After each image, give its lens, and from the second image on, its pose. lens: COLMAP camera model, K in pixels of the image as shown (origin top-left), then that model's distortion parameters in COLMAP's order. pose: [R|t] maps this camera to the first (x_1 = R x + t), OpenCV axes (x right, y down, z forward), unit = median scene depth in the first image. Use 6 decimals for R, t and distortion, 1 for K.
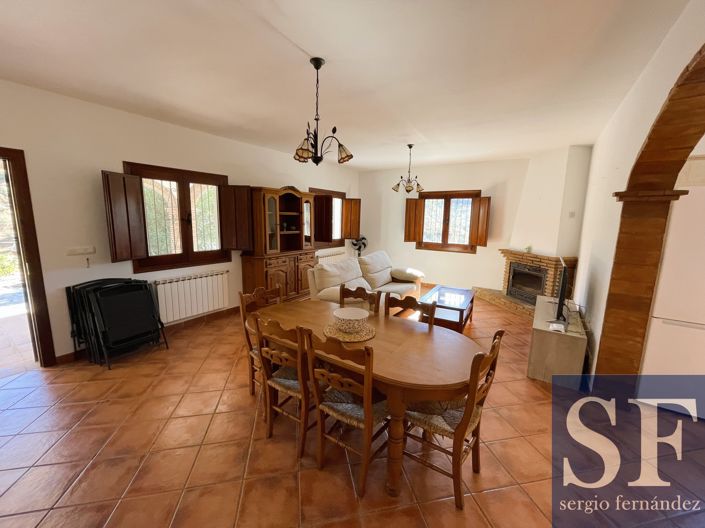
lens RADIAL K [[287.5, 0, 353.5], [0, 287.5, 261.7], [0, 0, 1]] dist [-0.000487, 0.002299]
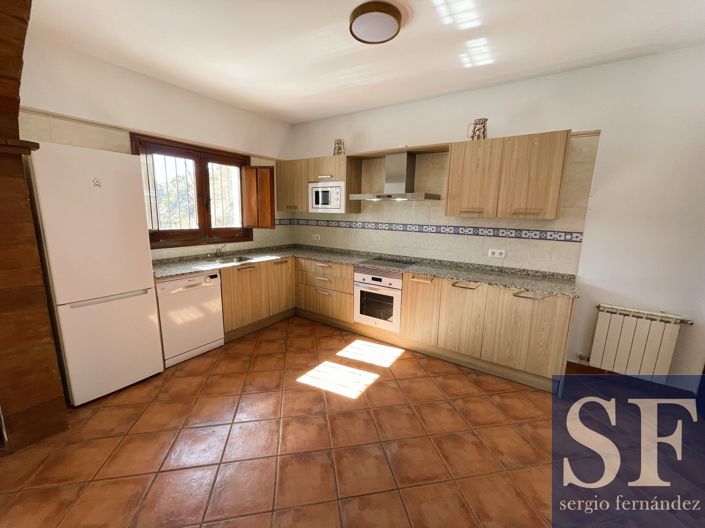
lens RADIAL K [[287.5, 0, 350.1], [0, 287.5, 260.5], [0, 0, 1]] dist [-0.000487, 0.002299]
pose [[0.026974, -0.194532, 0.980525, 0.149484], [0.137652, 0.972261, 0.189106, 0.014367], [-0.990113, 0.129870, 0.053003, 0.065883]]
